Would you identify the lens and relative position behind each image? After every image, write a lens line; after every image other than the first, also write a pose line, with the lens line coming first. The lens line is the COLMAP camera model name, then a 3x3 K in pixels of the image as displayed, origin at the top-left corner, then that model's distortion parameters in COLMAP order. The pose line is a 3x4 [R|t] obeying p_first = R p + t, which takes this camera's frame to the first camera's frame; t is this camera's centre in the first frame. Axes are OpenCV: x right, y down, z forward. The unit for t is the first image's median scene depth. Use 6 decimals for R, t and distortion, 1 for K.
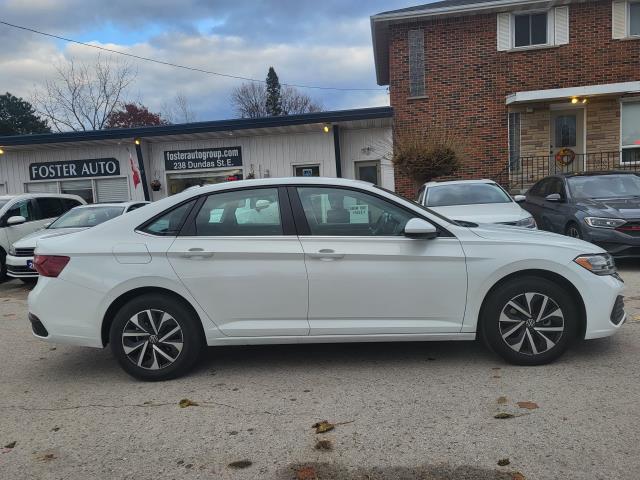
lens RADIAL K [[483.4, 0, 320.0], [0, 483.4, 240.0], [0, 0, 1]] dist [0.061385, -0.046151]
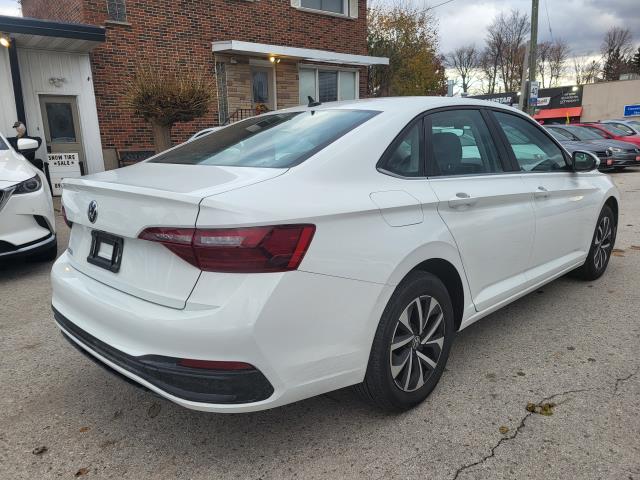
lens RADIAL K [[479.8, 0, 317.2], [0, 479.8, 247.1], [0, 0, 1]] dist [0.072152, -0.059036]
pose [[0.680399, -0.124849, 0.722129, -0.235600], [0.050866, 0.991051, 0.123416, -0.000497], [-0.731074, -0.047240, 0.680660, 0.184619]]
